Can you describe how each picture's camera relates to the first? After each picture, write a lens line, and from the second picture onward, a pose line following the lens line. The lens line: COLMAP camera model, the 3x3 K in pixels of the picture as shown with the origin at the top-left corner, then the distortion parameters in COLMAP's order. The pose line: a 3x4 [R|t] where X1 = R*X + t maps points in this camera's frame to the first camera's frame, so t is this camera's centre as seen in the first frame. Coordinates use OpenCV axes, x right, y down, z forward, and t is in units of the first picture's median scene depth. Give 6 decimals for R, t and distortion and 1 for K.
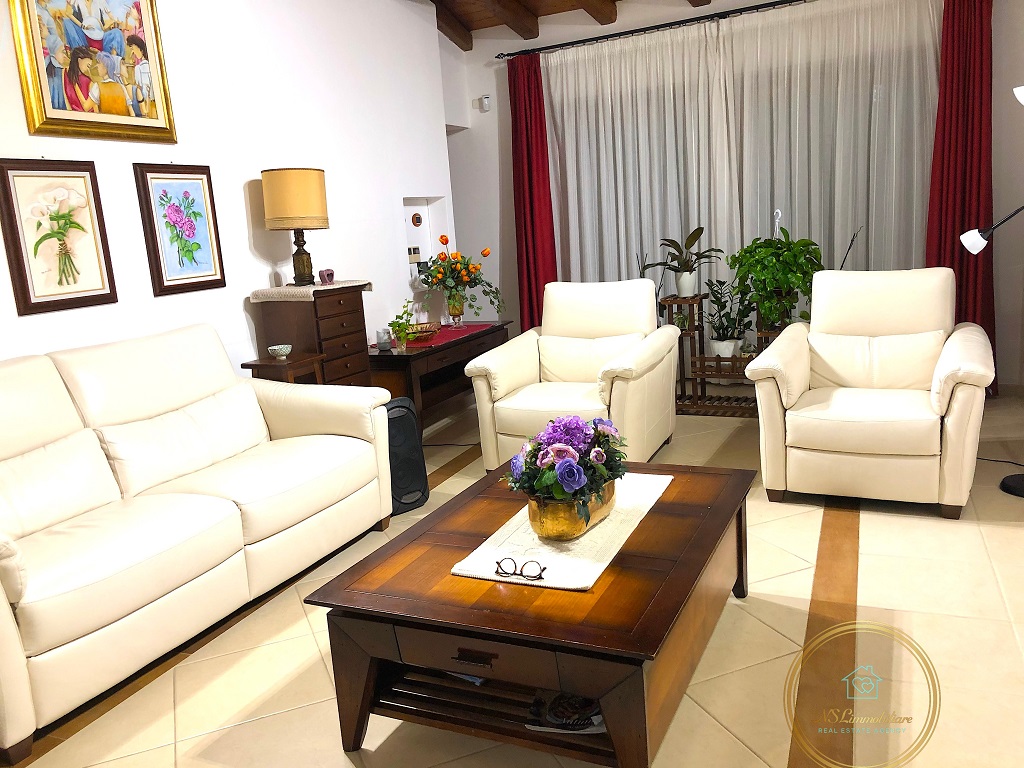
lens RADIAL K [[846.1, 0, 512.0], [0, 846.1, 384.0], [0, 0, 1]] dist [-0.002752, -0.066348]
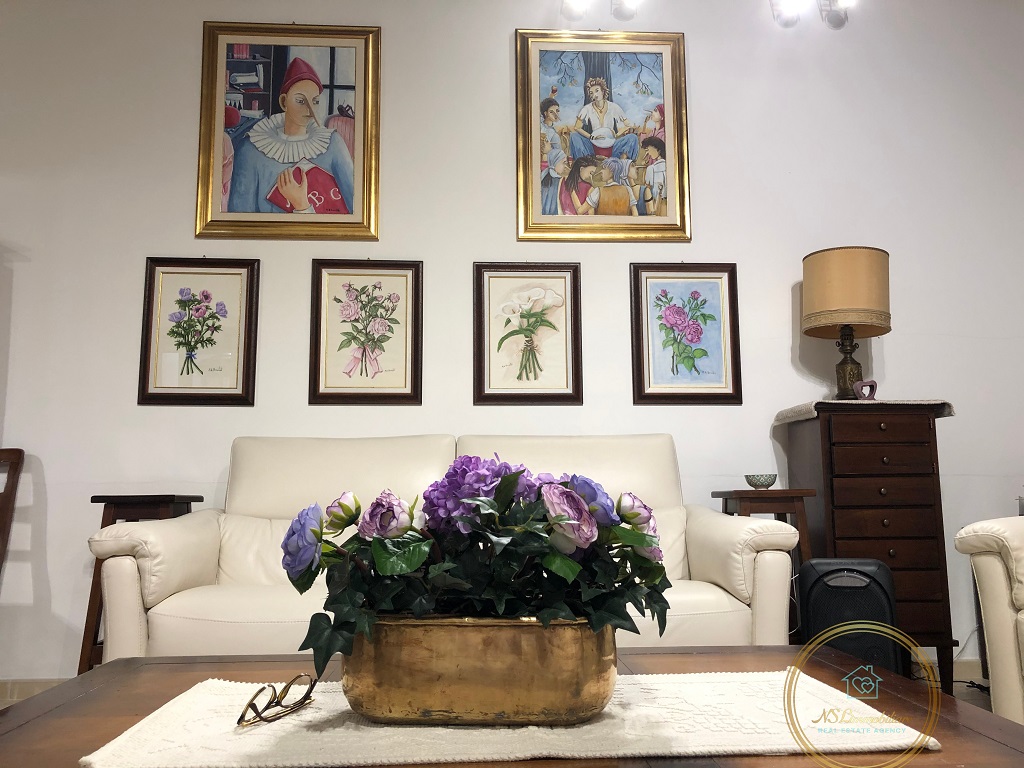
lens RADIAL K [[846.1, 0, 512.0], [0, 846.1, 384.0], [0, 0, 1]] dist [-0.002752, -0.066348]
pose [[0.439712, -0.062886, -0.895935, 0.335974], [-0.200980, 0.965360, -0.166397, 0.052141], [0.875363, 0.253231, 0.411841, 0.541691]]
